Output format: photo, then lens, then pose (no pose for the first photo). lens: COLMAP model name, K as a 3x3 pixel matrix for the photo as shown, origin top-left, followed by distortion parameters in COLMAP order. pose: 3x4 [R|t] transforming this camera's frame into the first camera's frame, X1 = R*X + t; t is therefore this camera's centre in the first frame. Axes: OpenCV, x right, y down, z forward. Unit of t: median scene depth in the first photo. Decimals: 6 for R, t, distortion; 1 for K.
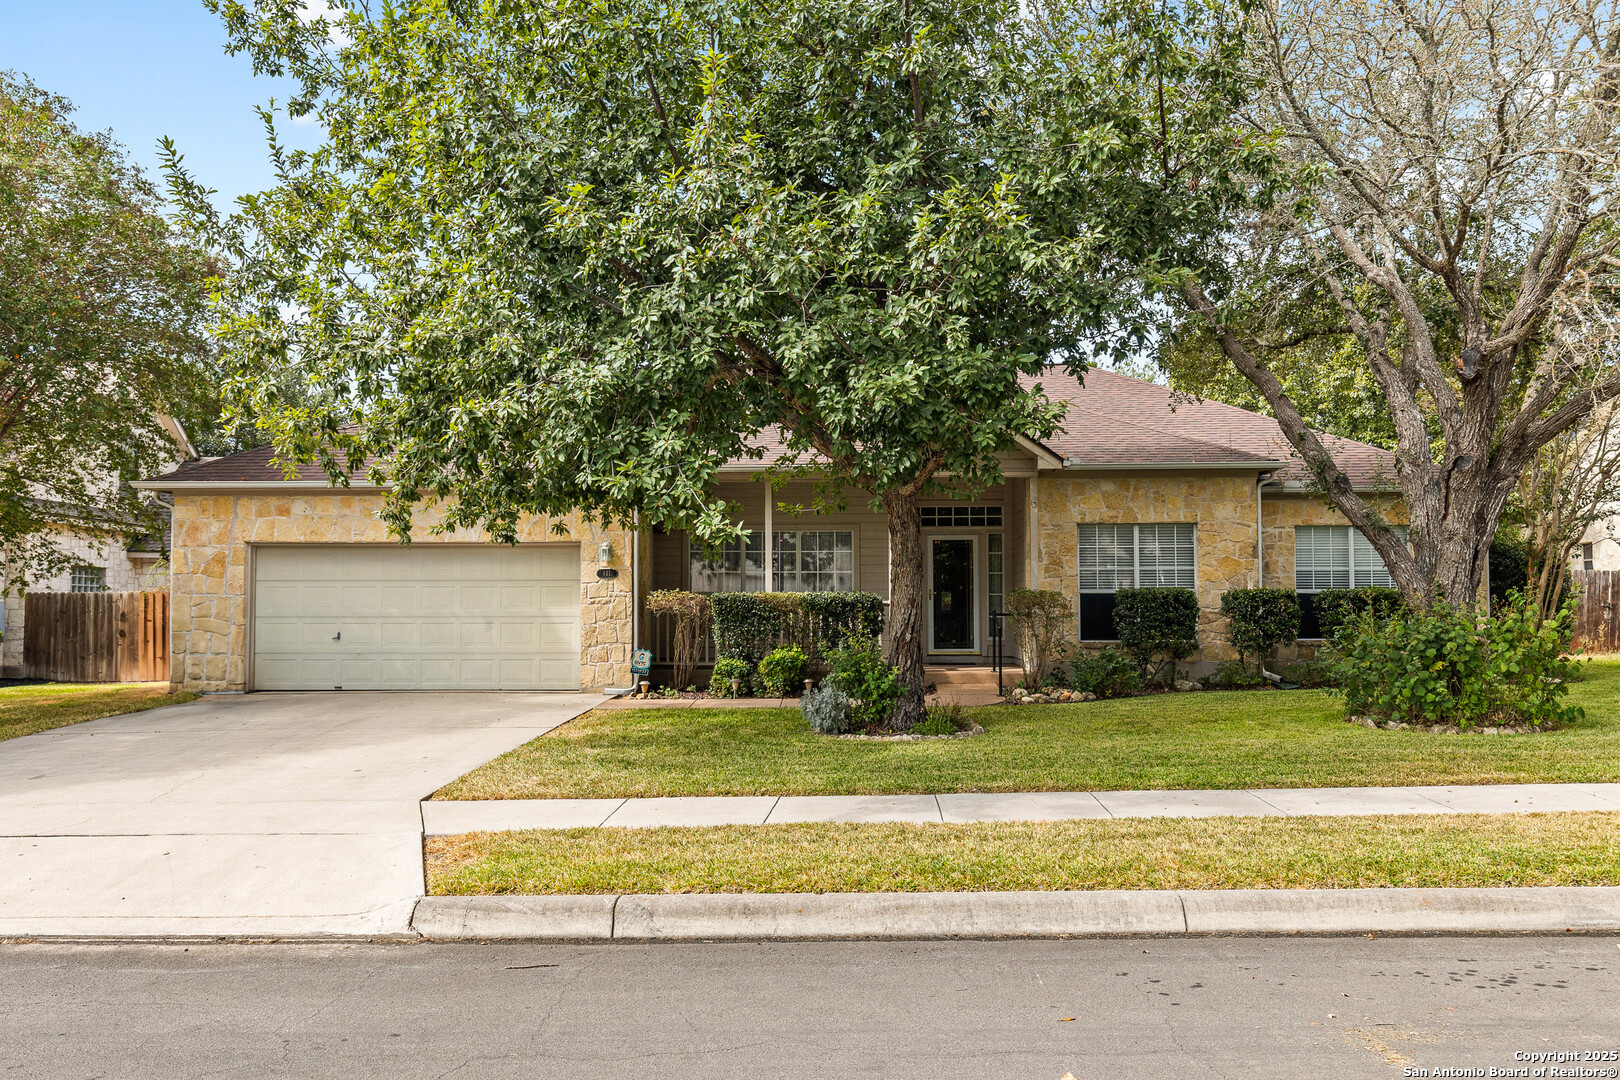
lens RADIAL K [[996.7, 0, 810.0], [0, 996.7, 540.0], [0, 0, 1]] dist [0.001864, -0.000631]
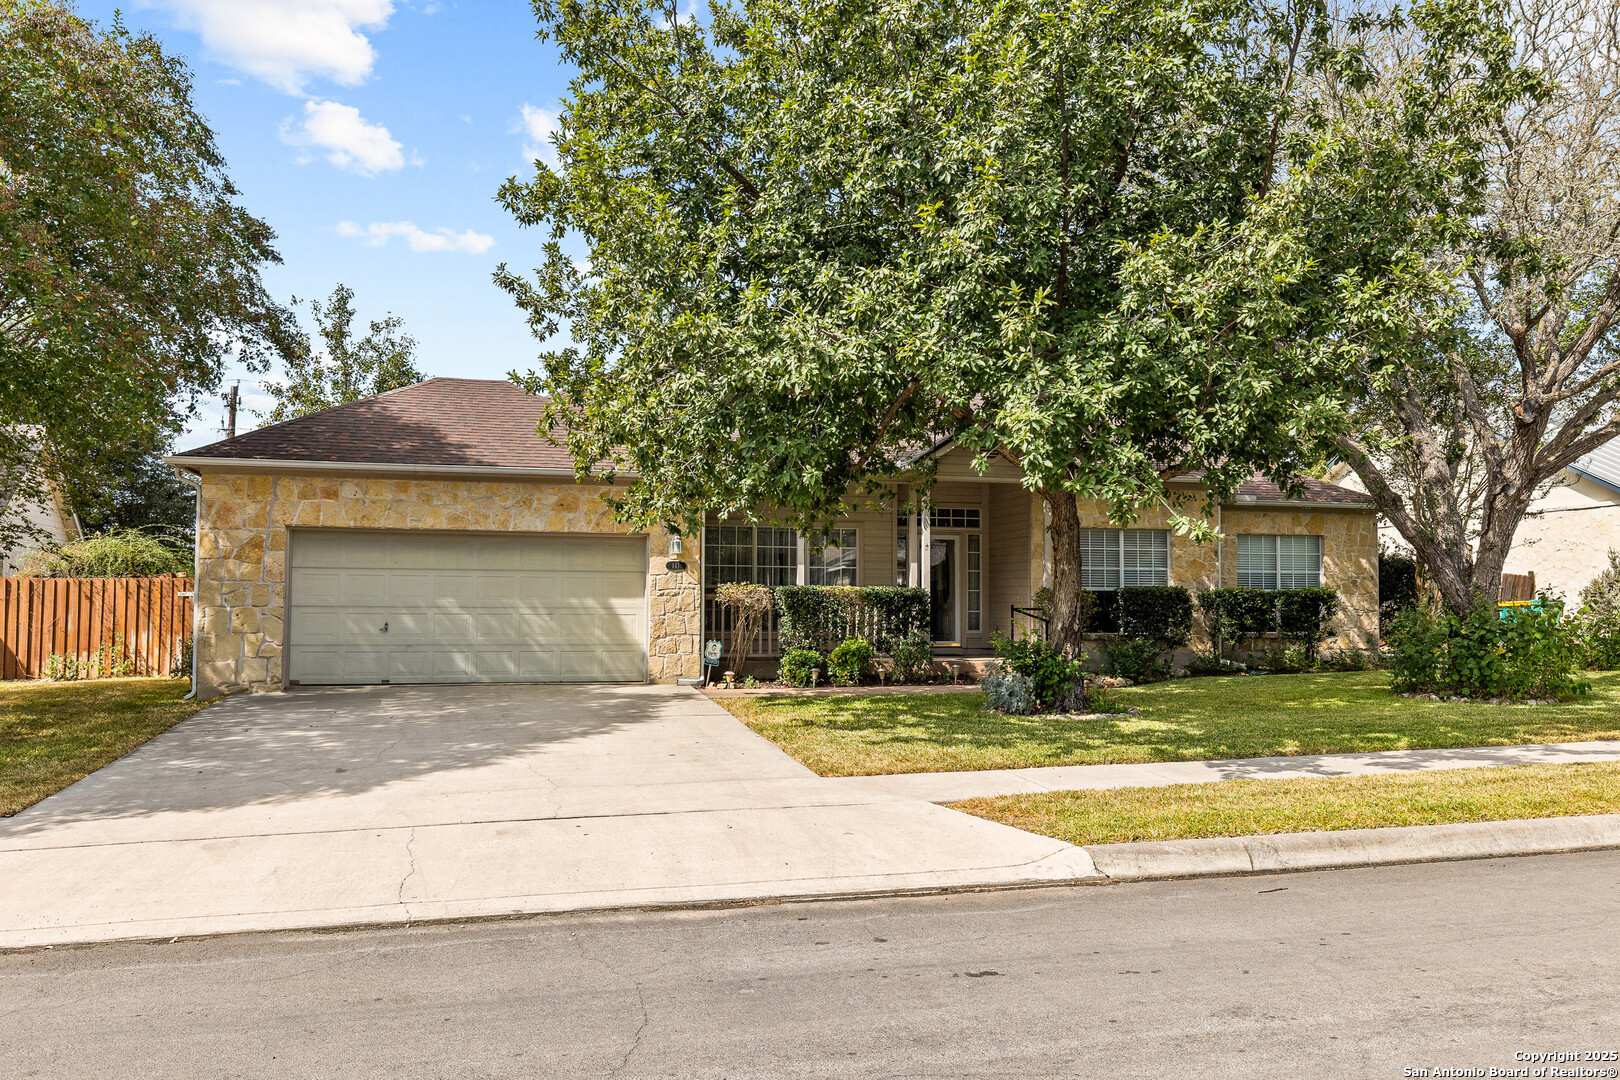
lens RADIAL K [[996.7, 0, 810.0], [0, 996.7, 540.0], [0, 0, 1]] dist [0.001864, -0.000631]
pose [[0.974546, 0.022154, 0.223090, -0.304676], [-0.022941, 0.999736, 0.000937, 0.003528], [-0.223010, -0.006031, 0.974797, -0.015373]]
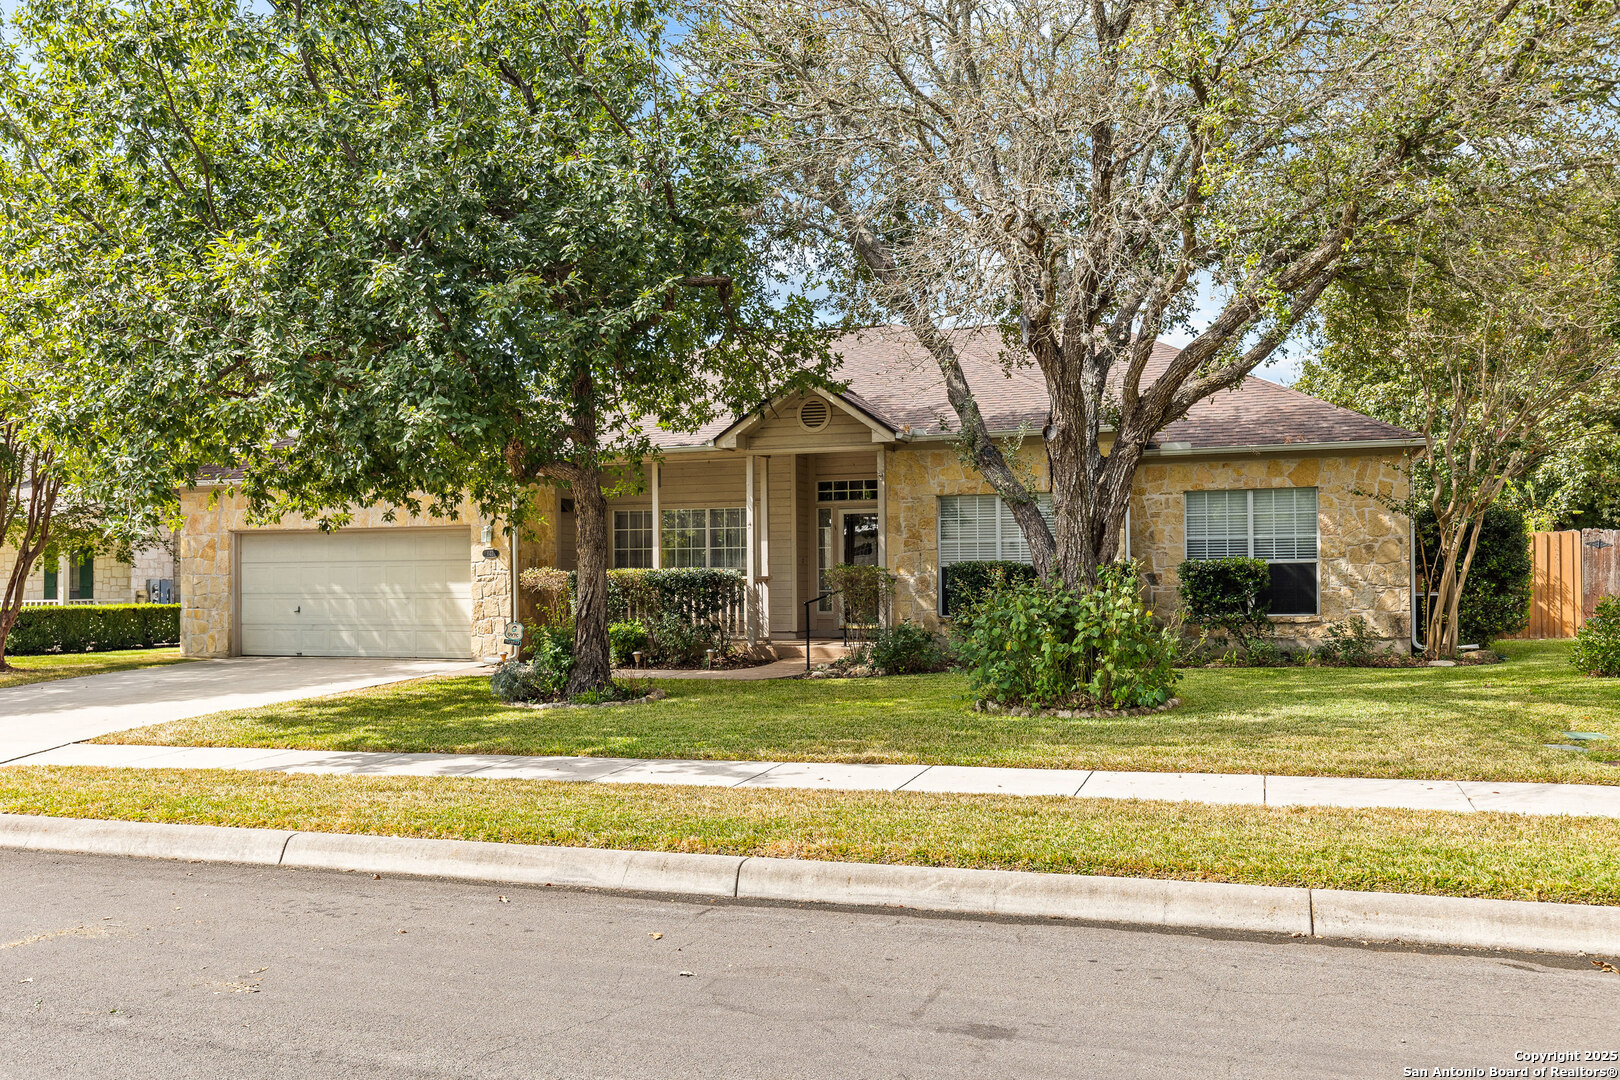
lens RADIAL K [[1024.3, 0, 810.0], [0, 1024.3, 540.0], [0, 0, 1]] dist [-0.035560, 0.000197]
pose [[0.965154, -0.016214, -0.261179, 0.442107], [0.023987, 0.999358, 0.026602, -0.002987], [0.260580, -0.031940, 0.964924, 0.004491]]
